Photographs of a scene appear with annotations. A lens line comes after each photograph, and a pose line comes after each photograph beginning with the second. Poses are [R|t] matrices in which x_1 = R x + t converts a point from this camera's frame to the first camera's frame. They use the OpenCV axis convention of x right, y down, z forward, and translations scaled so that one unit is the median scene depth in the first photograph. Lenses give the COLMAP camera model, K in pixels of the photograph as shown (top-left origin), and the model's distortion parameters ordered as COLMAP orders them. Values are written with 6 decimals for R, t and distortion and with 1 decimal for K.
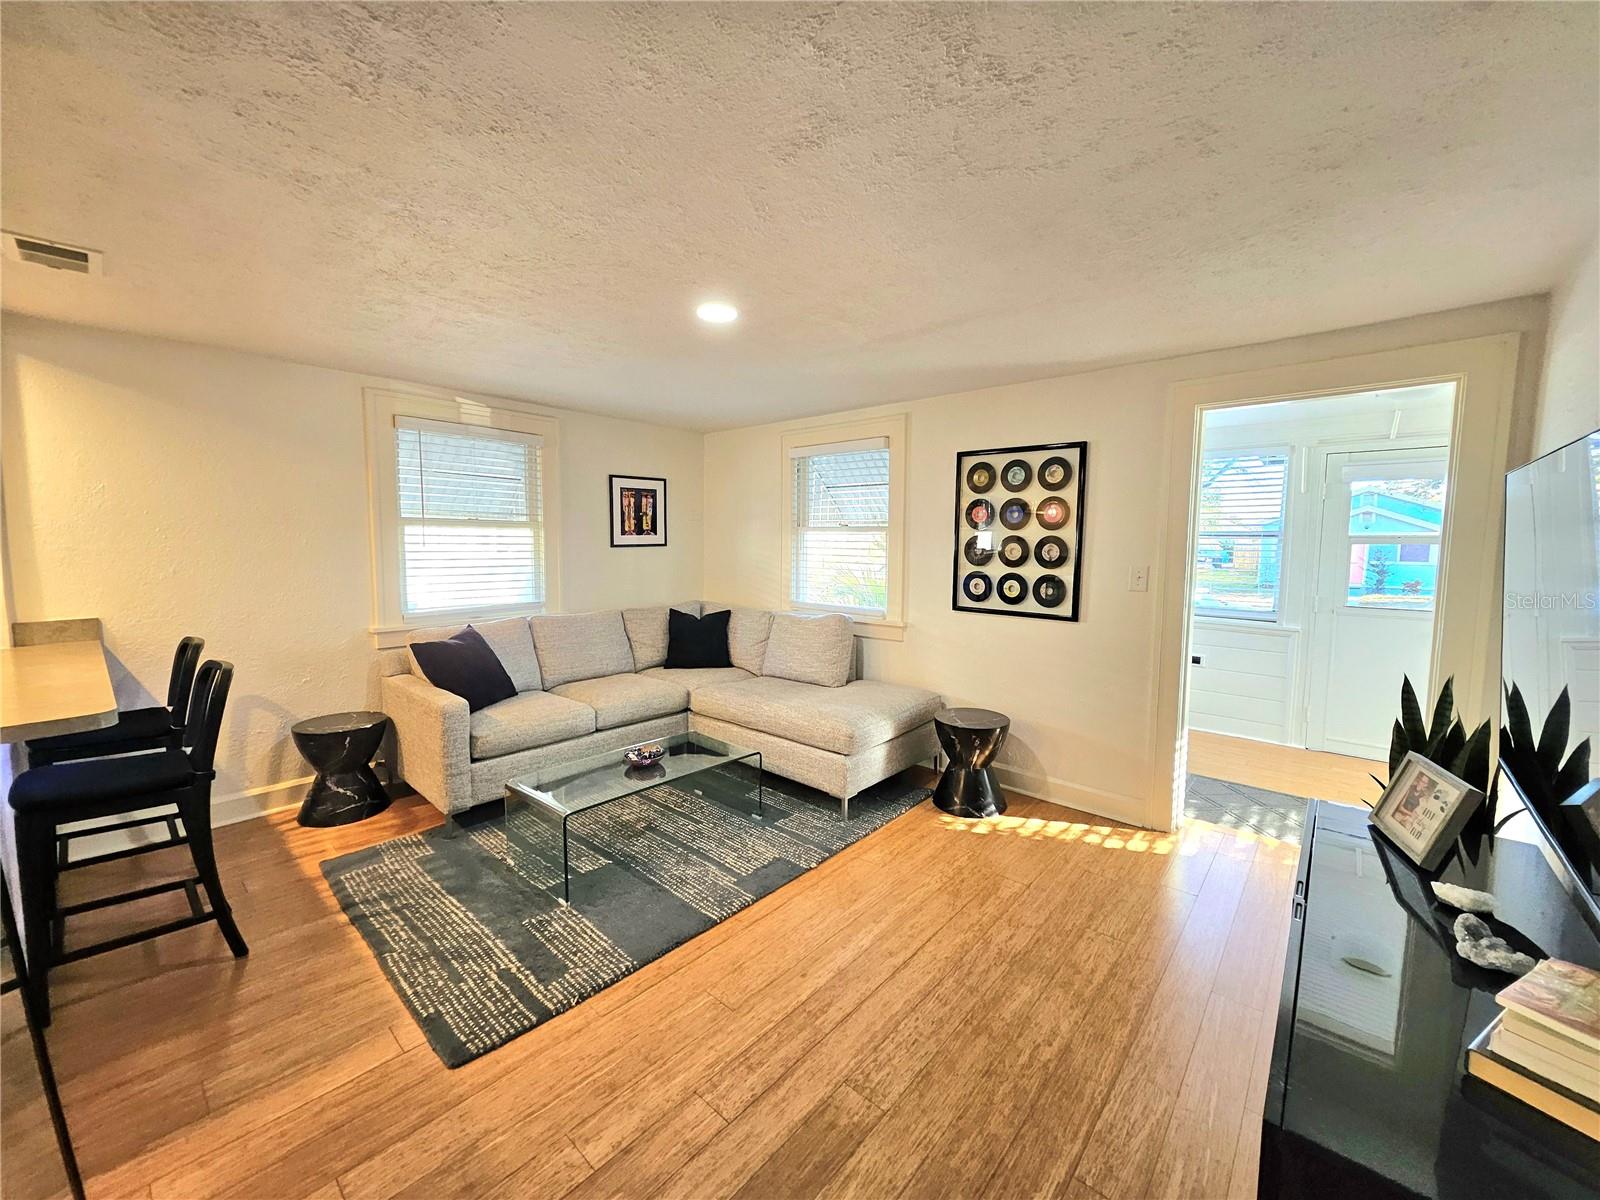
lens RADIAL K [[627.7, 0, 811.2], [0, 627.7, 590.8], [0, 0, 1]] dist [0.007547, -0.003020]
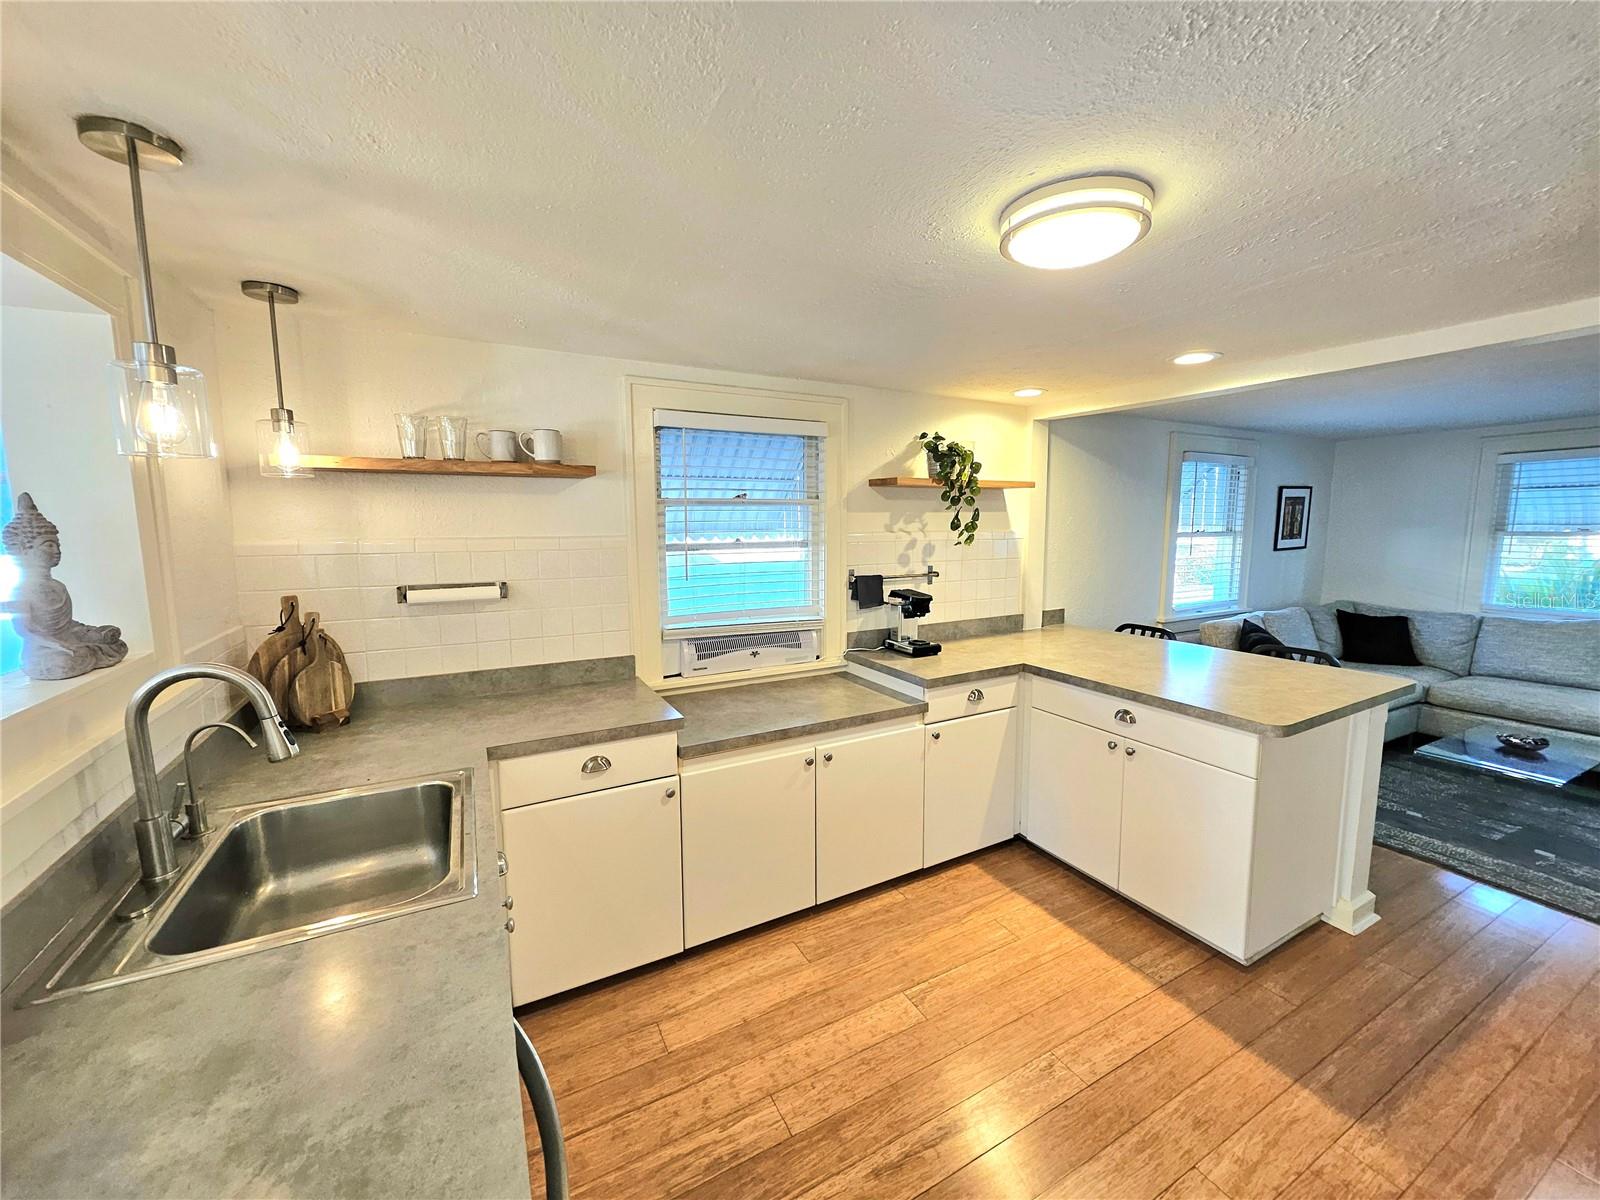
lens RADIAL K [[627.7, 0, 809.7], [0, 627.7, 590.4], [0, 0, 1]] dist [0.007547, -0.003020]
pose [[0.935558, 0.023494, -0.352392, -0.898236], [-0.013819, 0.999456, 0.029948, -0.026992], [0.352904, -0.023149, 0.935373, -0.448960]]
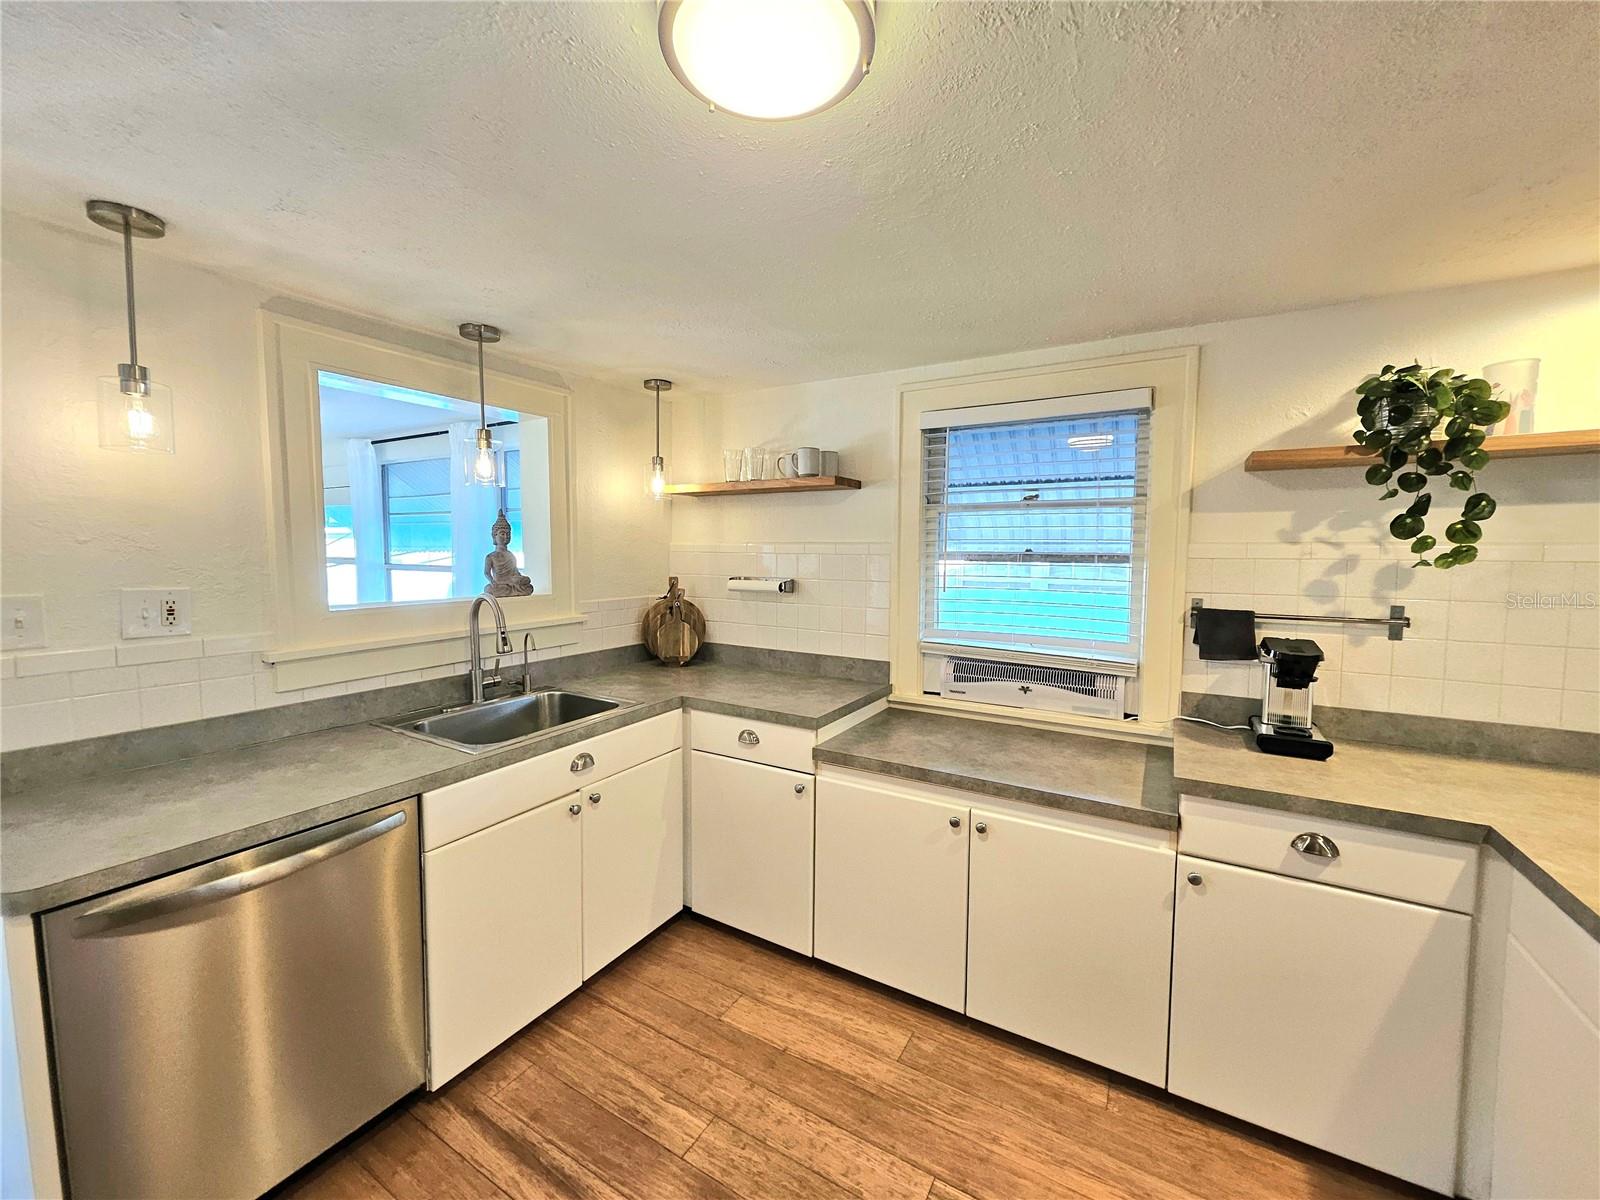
lens RADIAL K [[627.7, 0, 814.3], [0, 627.7, 592.2], [0, 0, 1]] dist [0.007547, -0.003020]
pose [[0.190613, 0.054324, -0.980161, -0.641391], [-0.087024, 0.995472, 0.038249, -0.027886], [0.977800, 0.078007, 0.194478, -0.059349]]
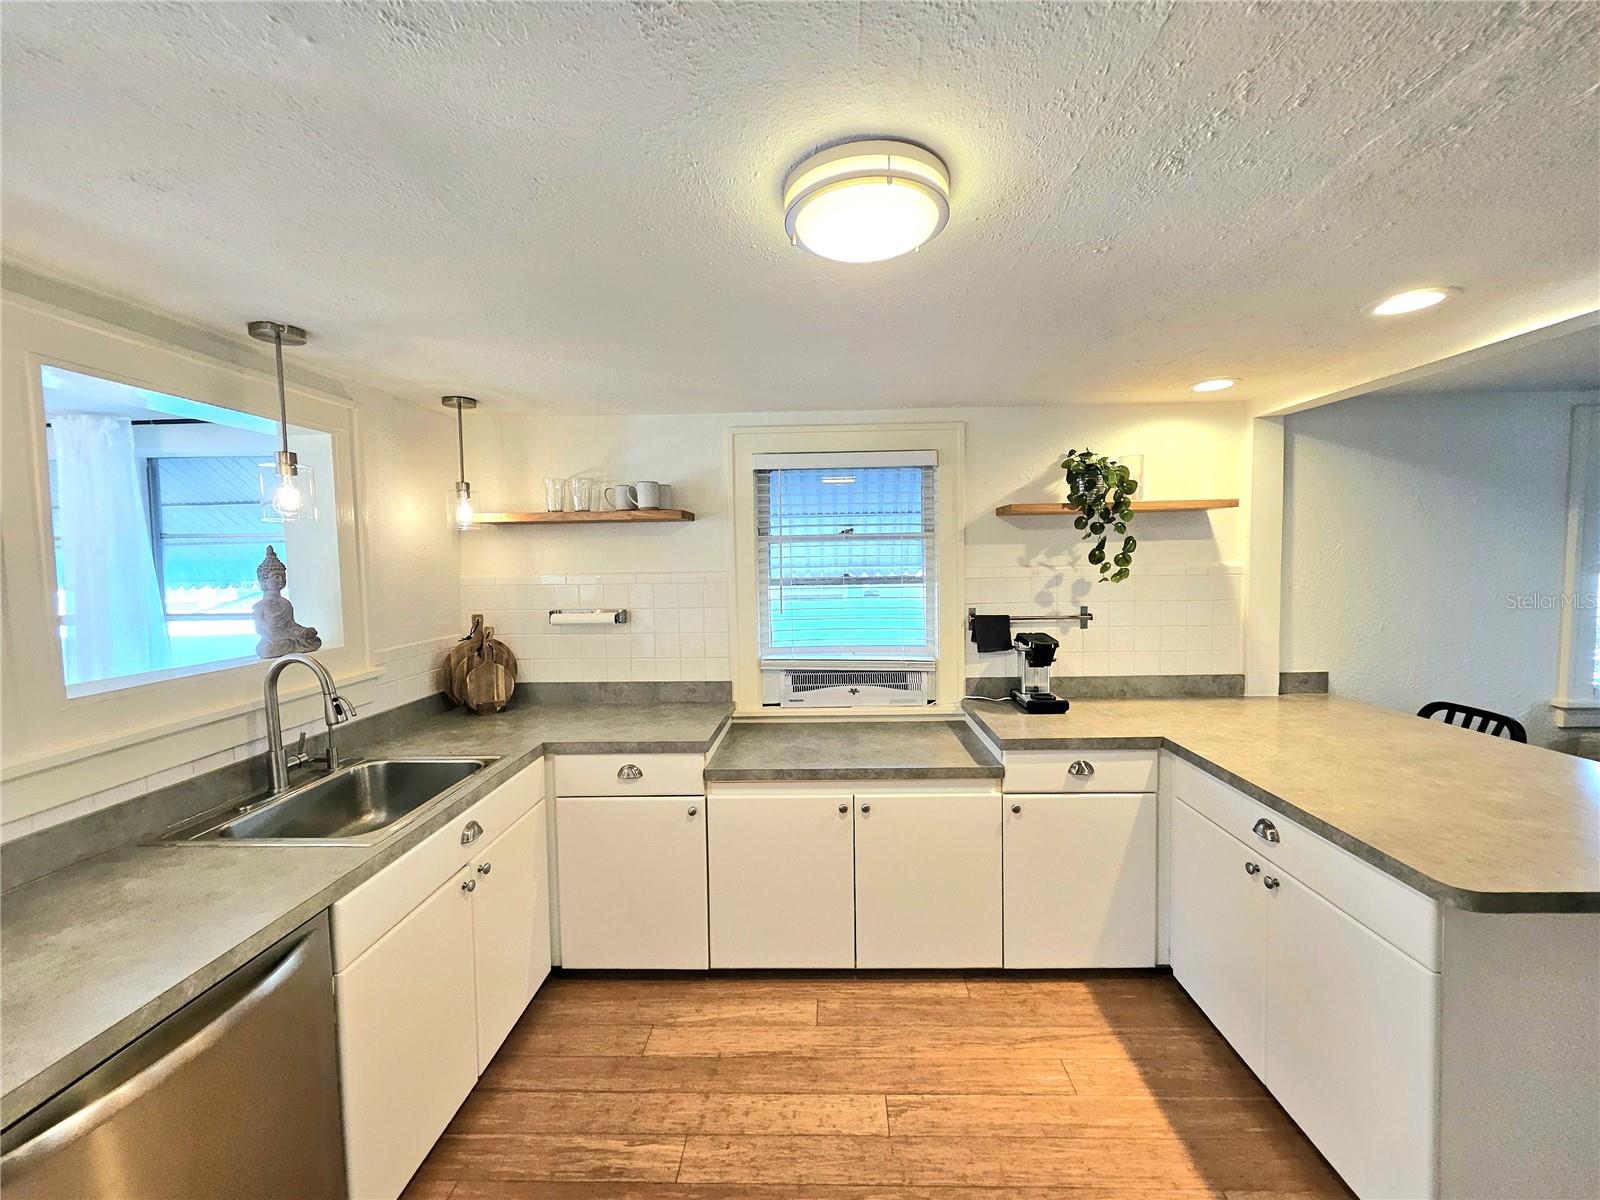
lens RADIAL K [[627.7, 0, 814.9], [0, 627.7, 593.5], [0, 0, 1]] dist [0.007547, -0.003020]
pose [[0.633290, 0.017972, -0.773706, -0.660812], [-0.039448, 0.999180, -0.009079, -0.034427], [0.772909, 0.036271, 0.633480, -0.256377]]
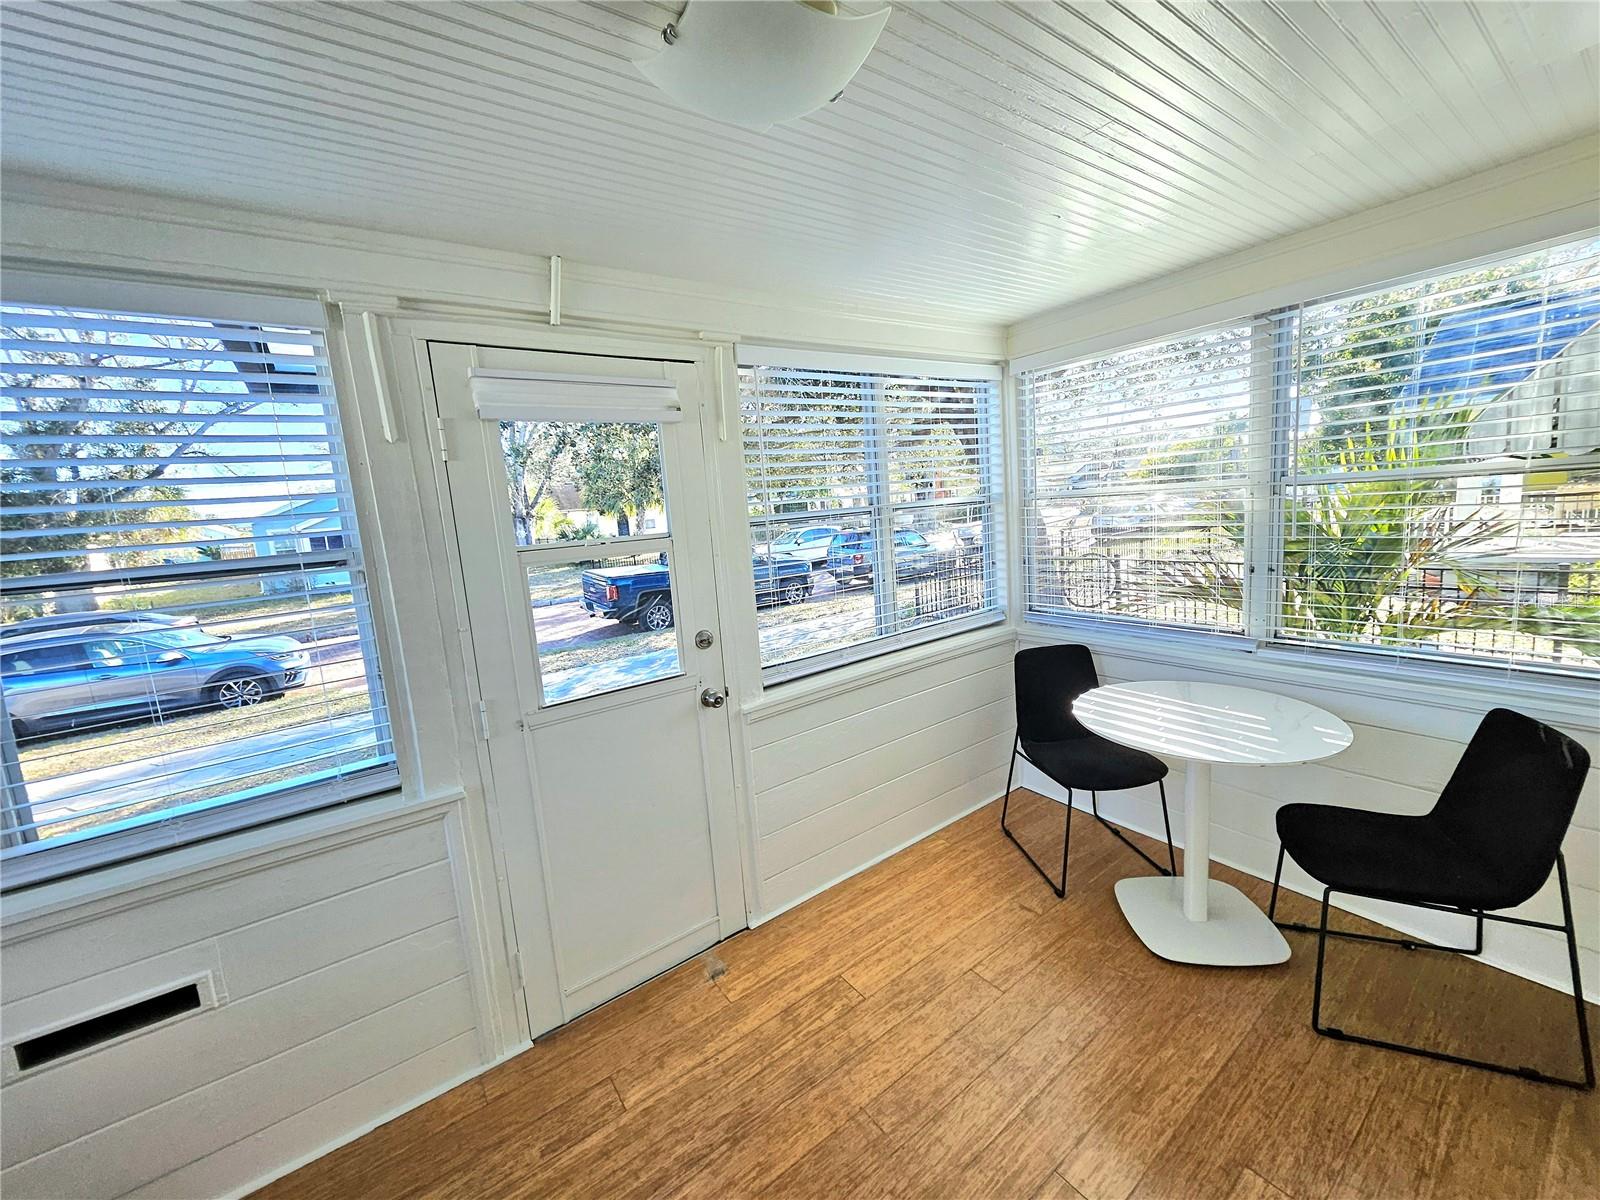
lens RADIAL K [[627.7, 0, 814.8], [0, 627.7, 592.8], [0, 0, 1]] dist [0.007547, -0.003020]
pose [[0.224300, -0.161674, 0.961016, 0.586147], [0.152908, 0.979766, 0.129140, -0.099216], [-0.962449, 0.117981, 0.244483, 0.851626]]
